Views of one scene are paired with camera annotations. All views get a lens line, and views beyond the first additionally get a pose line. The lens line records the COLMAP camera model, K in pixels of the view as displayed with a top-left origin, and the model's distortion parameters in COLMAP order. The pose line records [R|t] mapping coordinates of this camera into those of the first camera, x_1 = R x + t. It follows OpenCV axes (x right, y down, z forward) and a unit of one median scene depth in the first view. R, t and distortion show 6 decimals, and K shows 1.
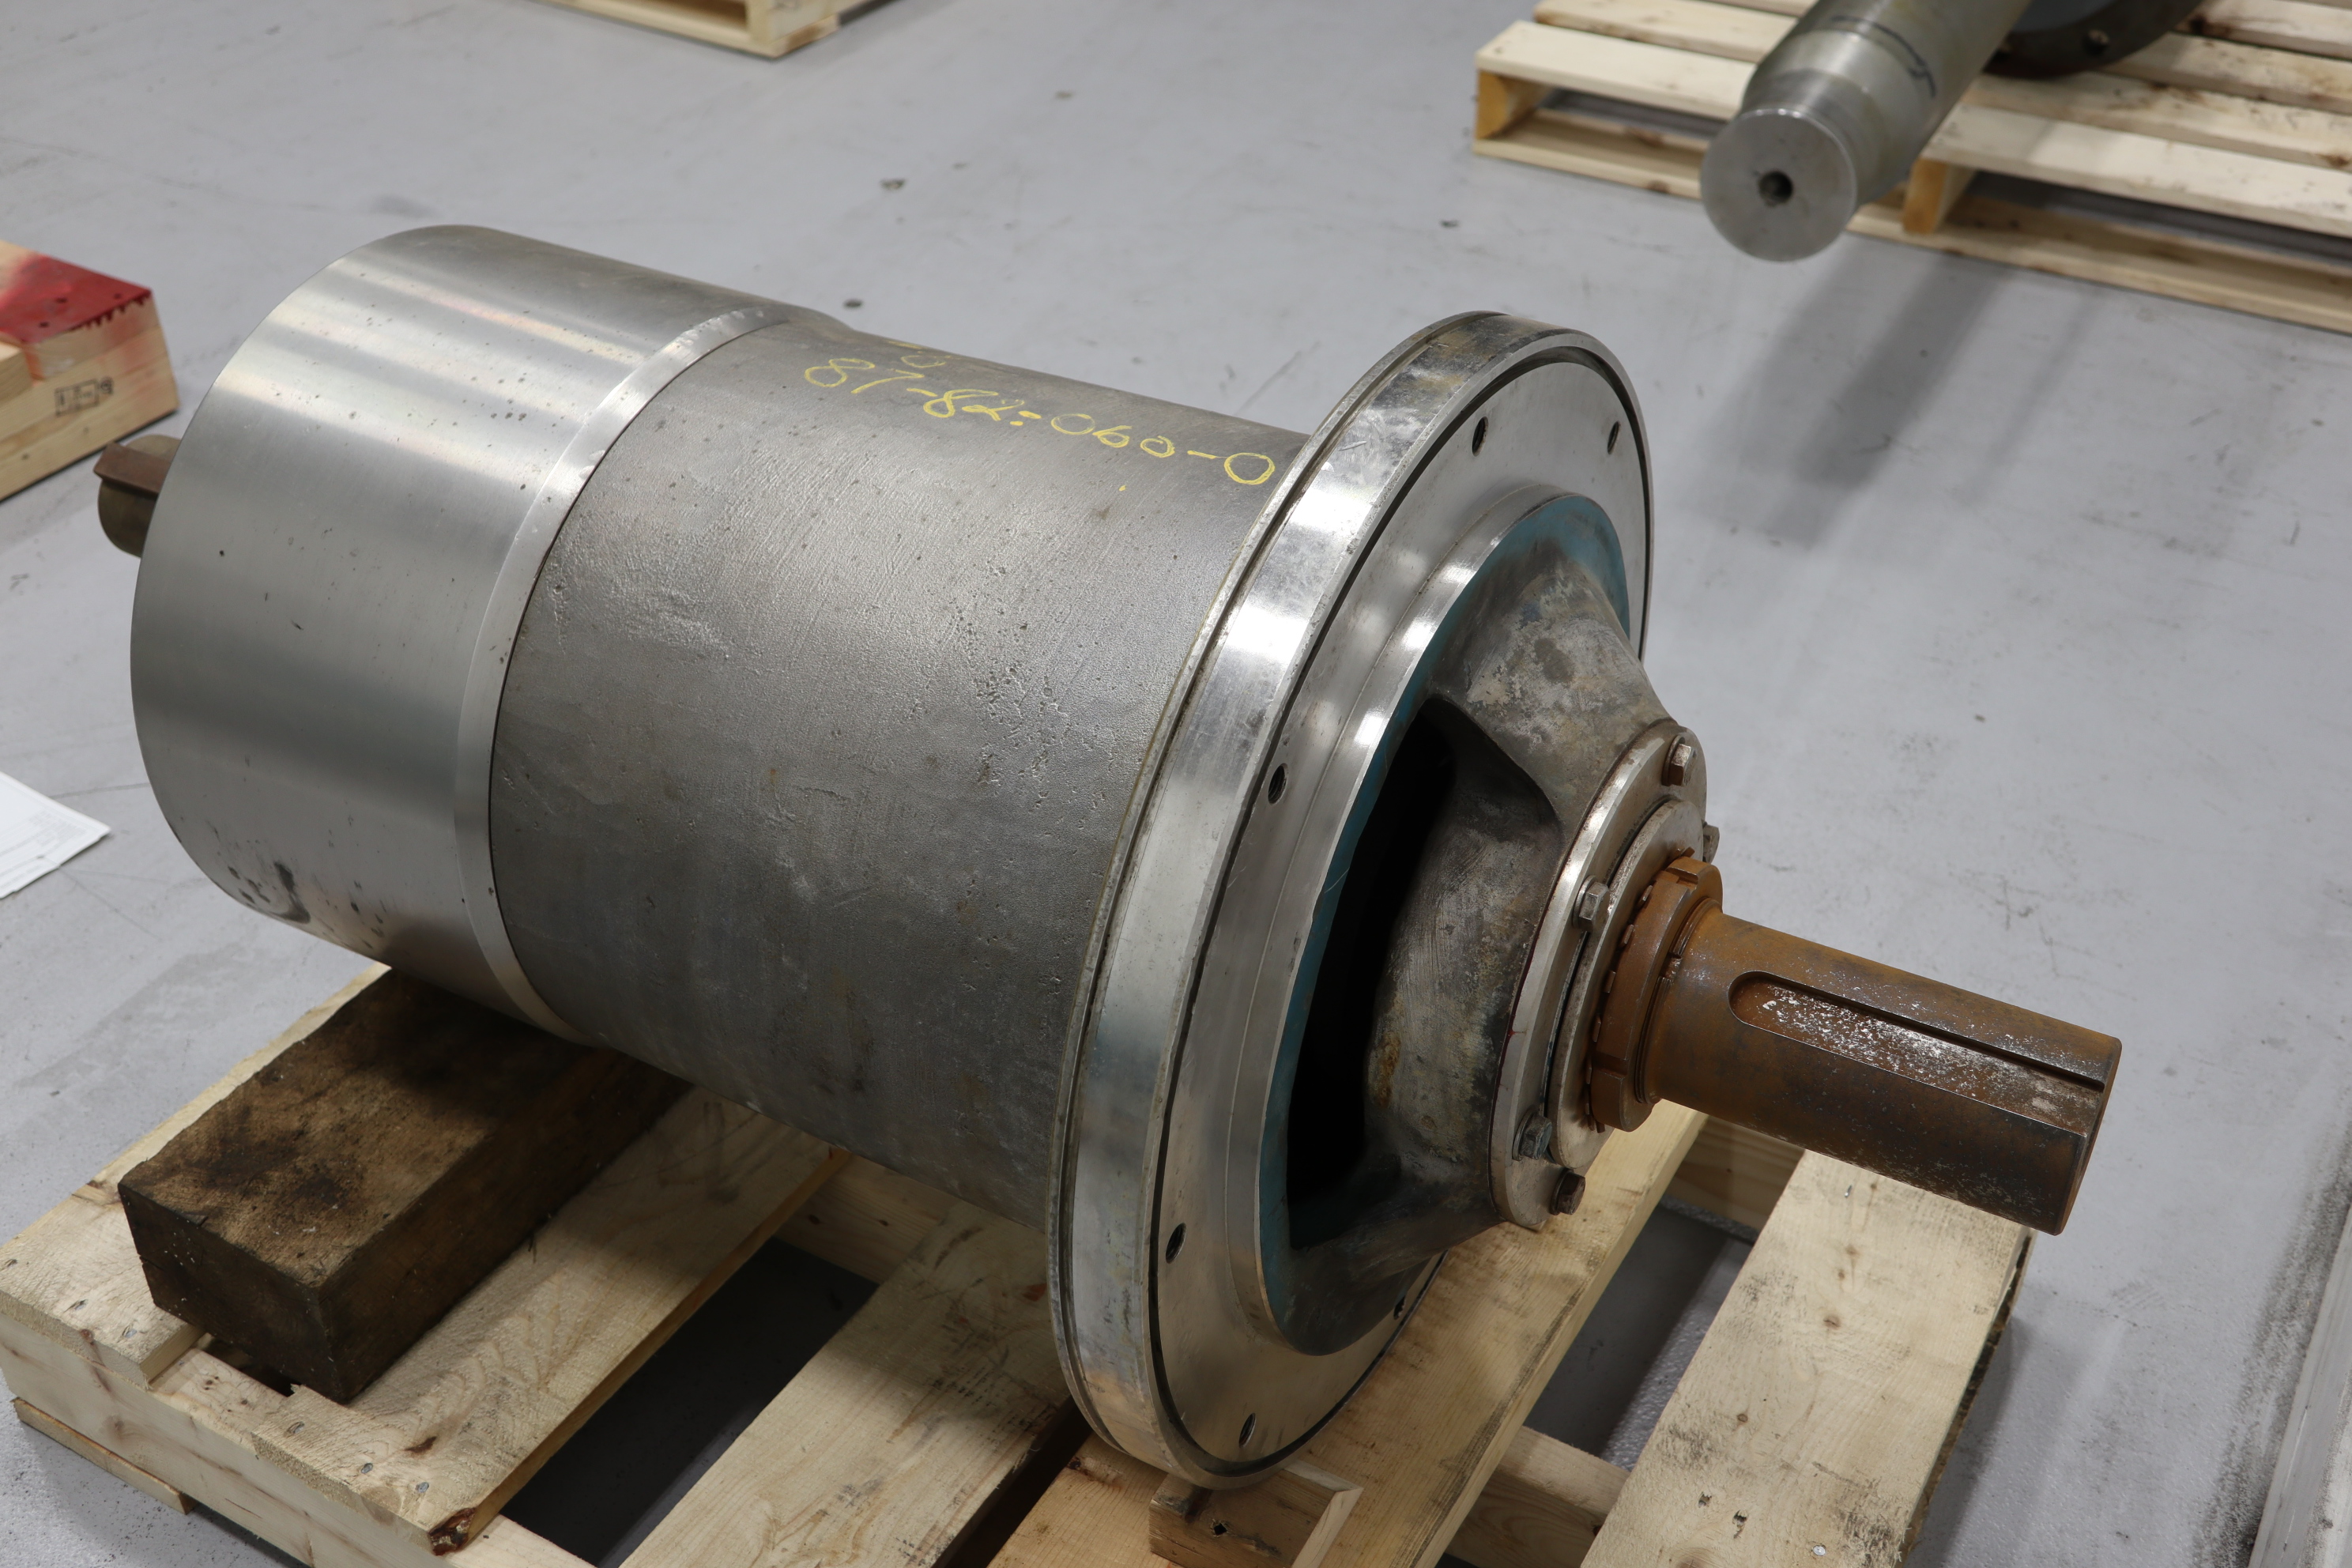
lens RADIAL K [[2551.7, 0, 1176.0], [0, 2551.7, 784.0], [0, 0, 1]] dist [-0.001532, 0.035887]
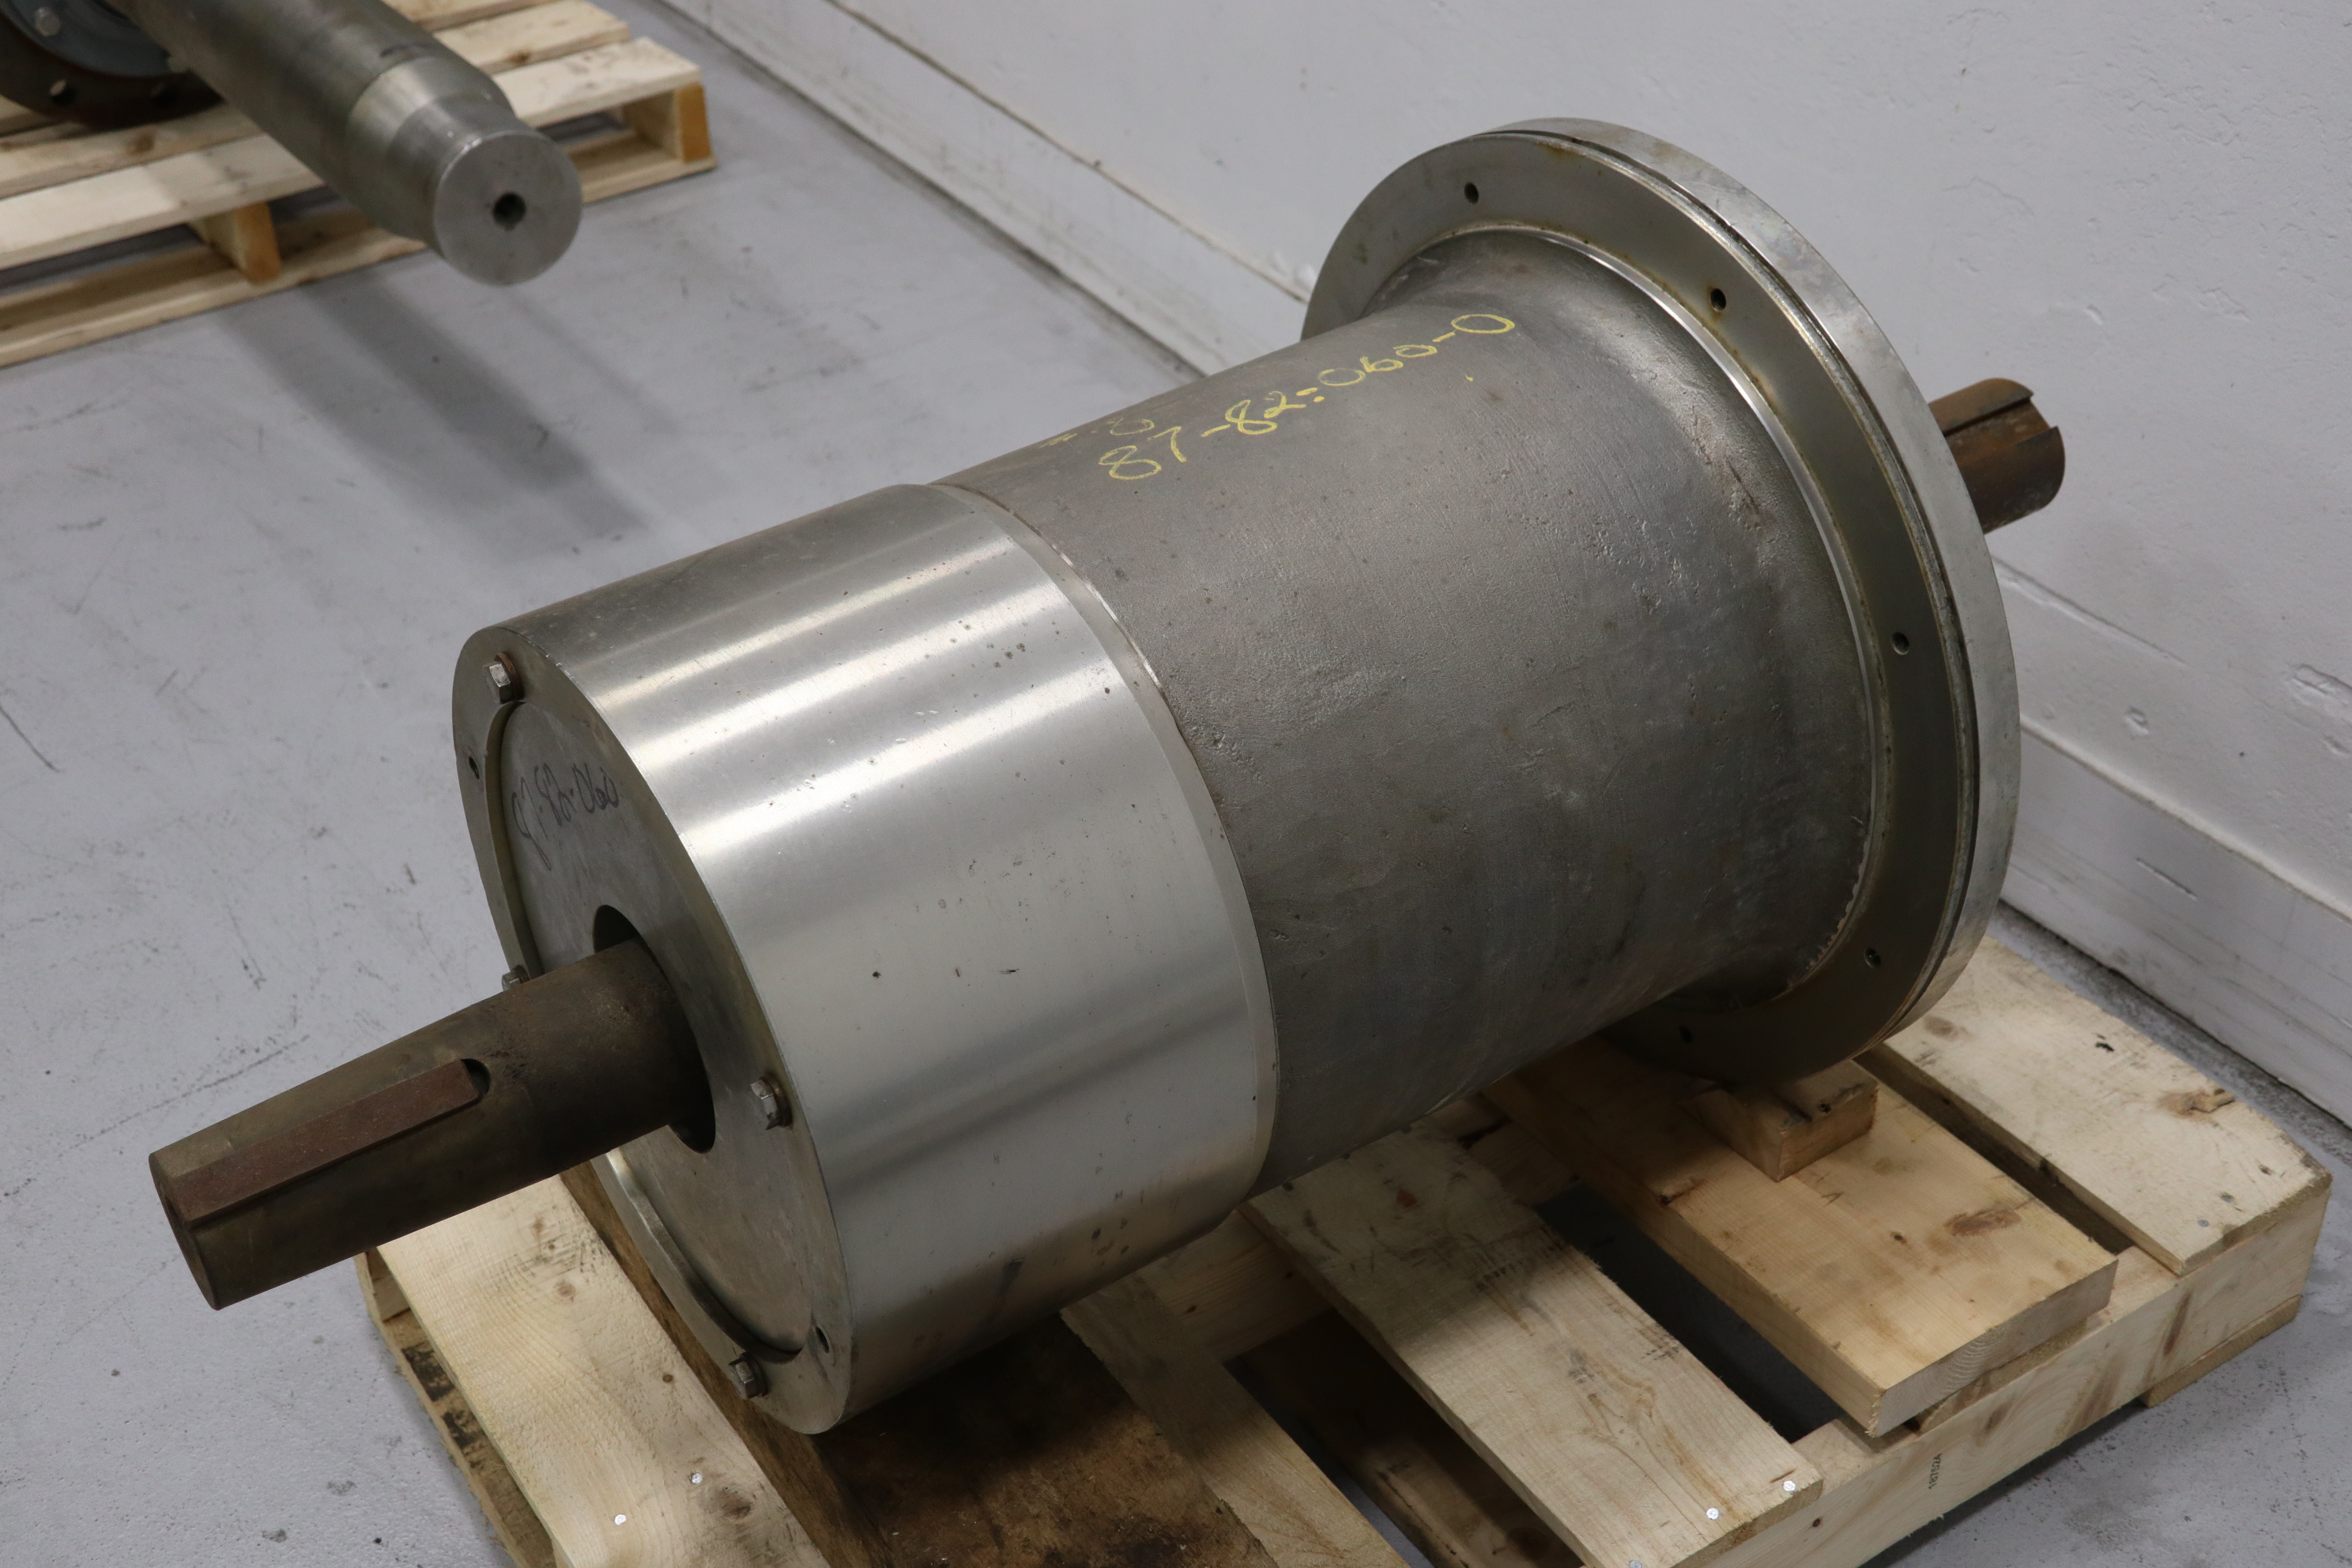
lens RADIAL K [[2807.8, 0, 1176.0], [0, 2807.8, 784.0], [0, 0, 1]] dist [-0.006223, 0.026368]
pose [[0.447416, -0.529484, 0.720740, -0.922826], [0.550025, 0.798378, 0.245080, -0.300528], [-0.705189, 0.286772, 0.648437, 0.288941]]
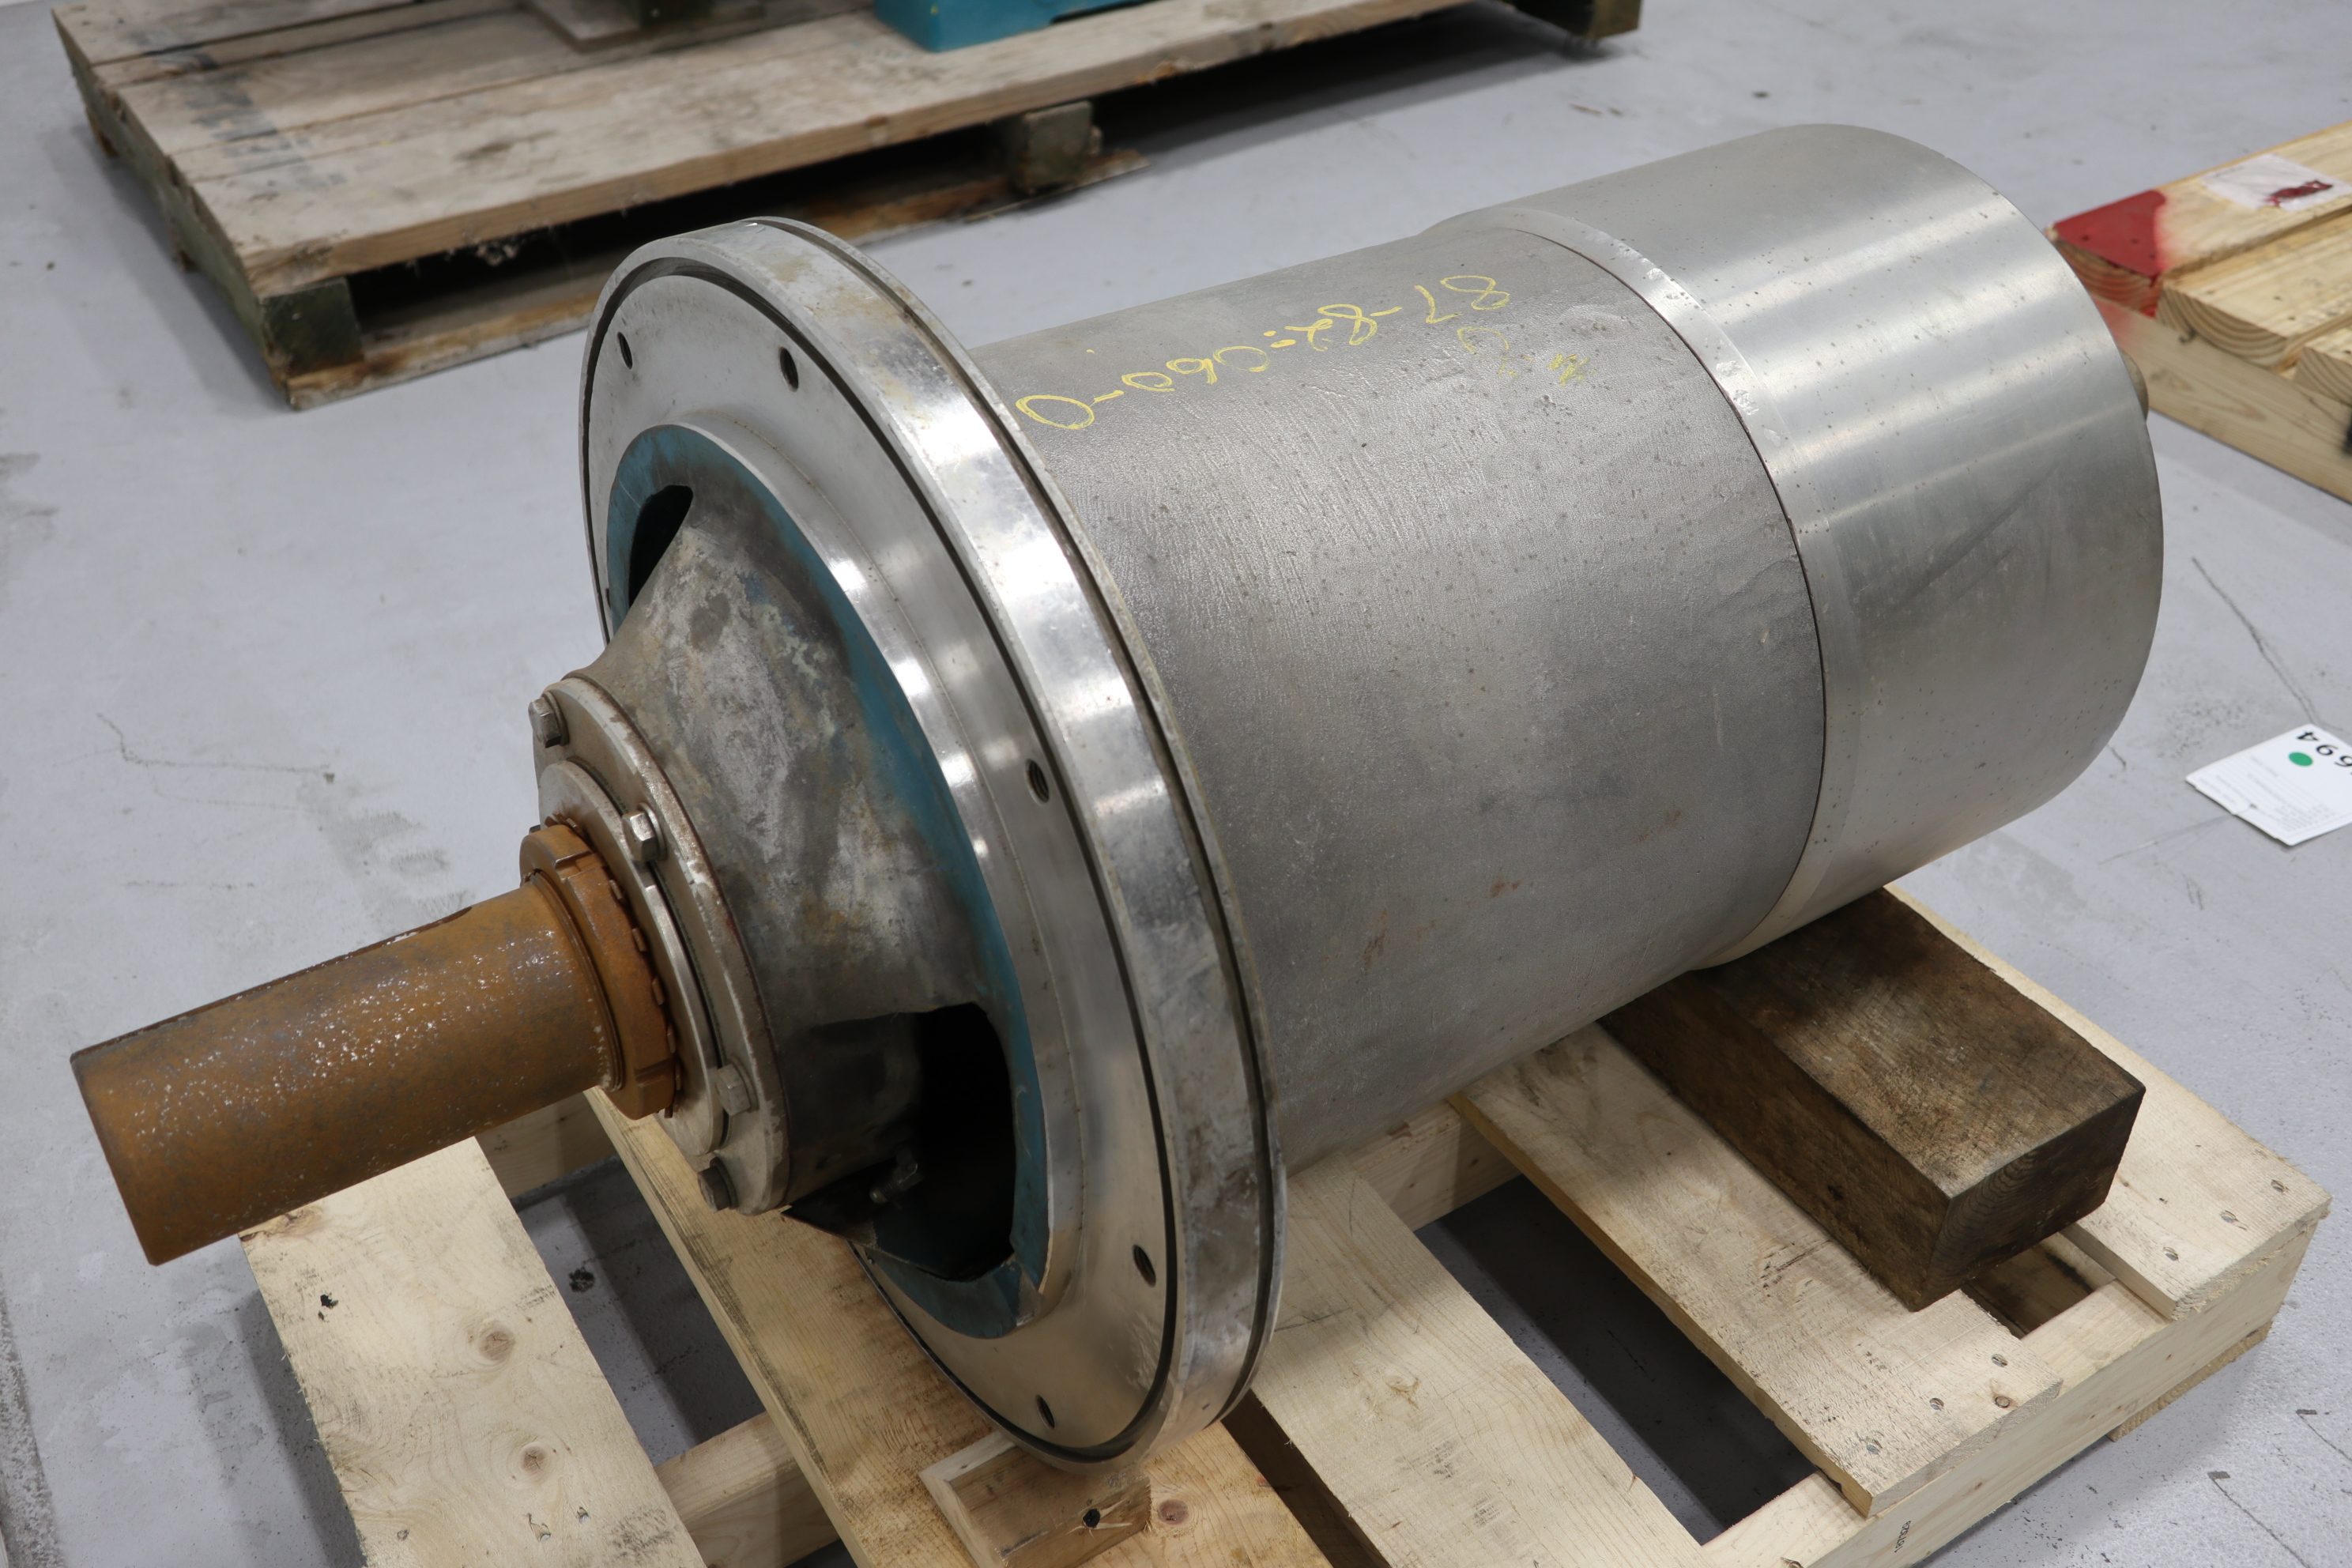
lens RADIAL K [[2233.6, 0, 1176.0], [0, 2233.6, 784.0], [0, 0, 1]] dist [-0.007227, 0.009192]
pose [[-0.461001, 0.532662, -0.709753, 0.554754], [-0.519396, 0.486538, 0.702502, -0.552056], [0.719518, 0.692497, 0.052368, 0.939447]]
